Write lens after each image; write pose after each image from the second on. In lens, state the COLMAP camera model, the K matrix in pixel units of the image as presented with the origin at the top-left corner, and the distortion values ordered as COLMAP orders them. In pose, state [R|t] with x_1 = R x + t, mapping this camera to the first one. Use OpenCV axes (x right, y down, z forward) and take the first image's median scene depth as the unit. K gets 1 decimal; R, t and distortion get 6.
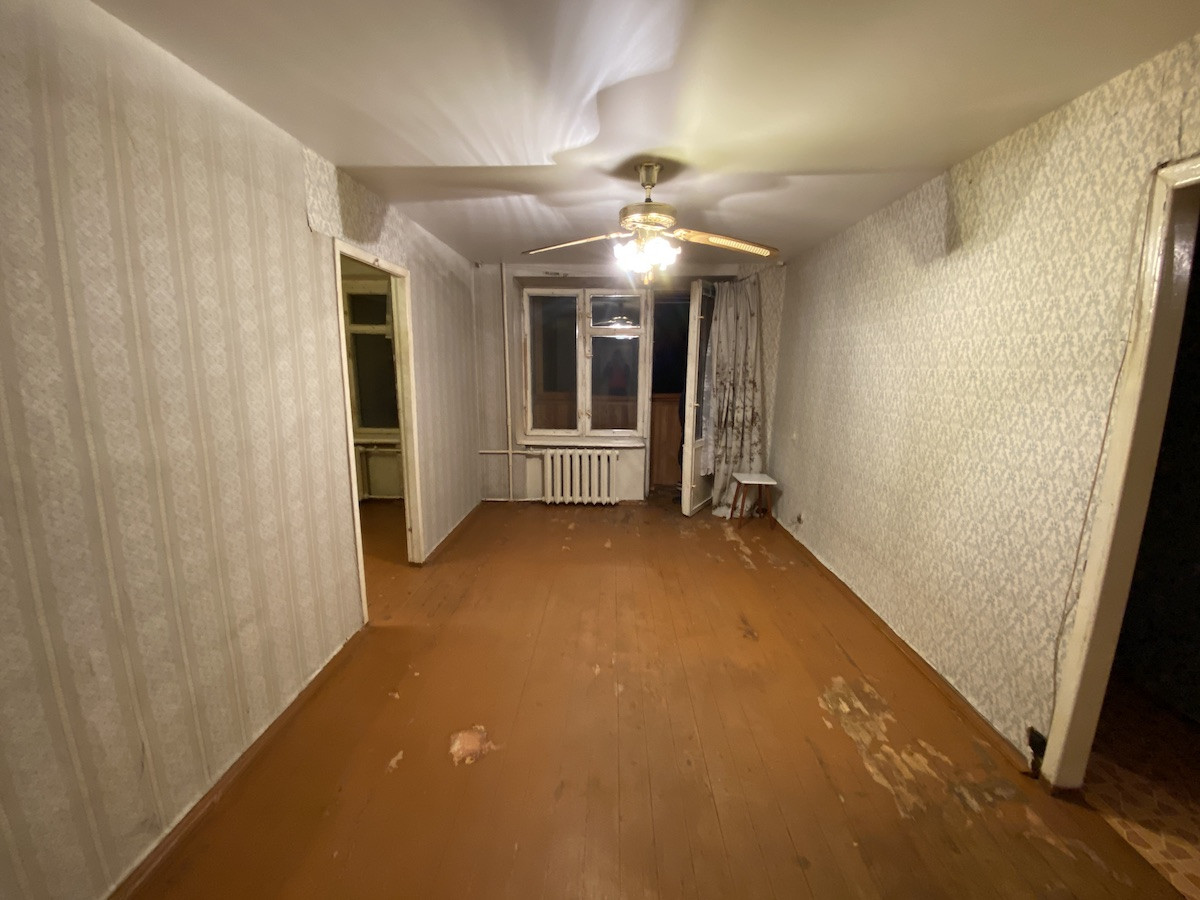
lens RADIAL K [[488.2, 0, 596.3], [0, 488.2, 451.9], [0, 0, 1]] dist [0.031100, -0.027912]
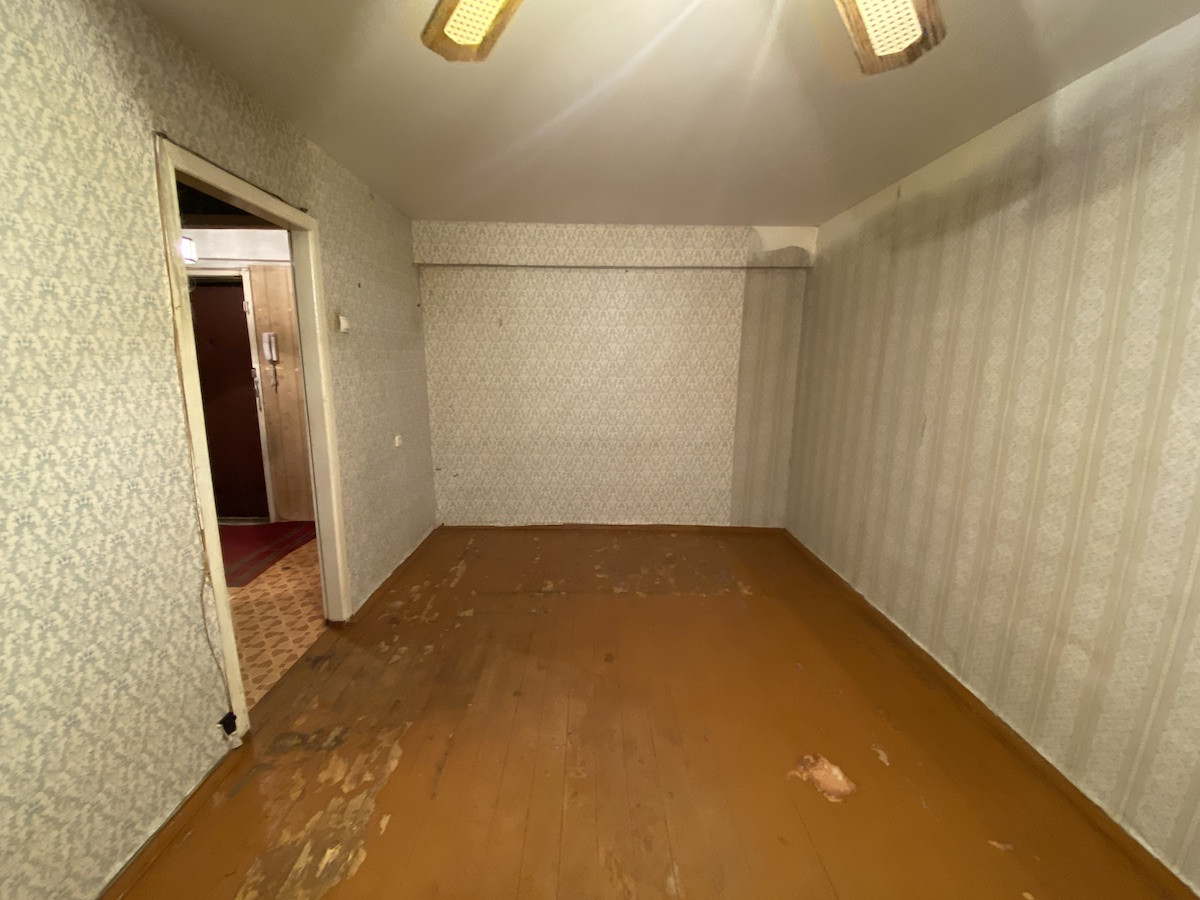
lens RADIAL K [[488.2, 0, 596.3], [0, 488.2, 451.9], [0, 0, 1]] dist [0.031100, -0.027912]
pose [[-0.998604, -0.012874, -0.051221, 0.224659], [-0.030394, 0.933232, 0.357985, -0.279349], [0.043193, 0.359043, -0.932321, 1.717065]]
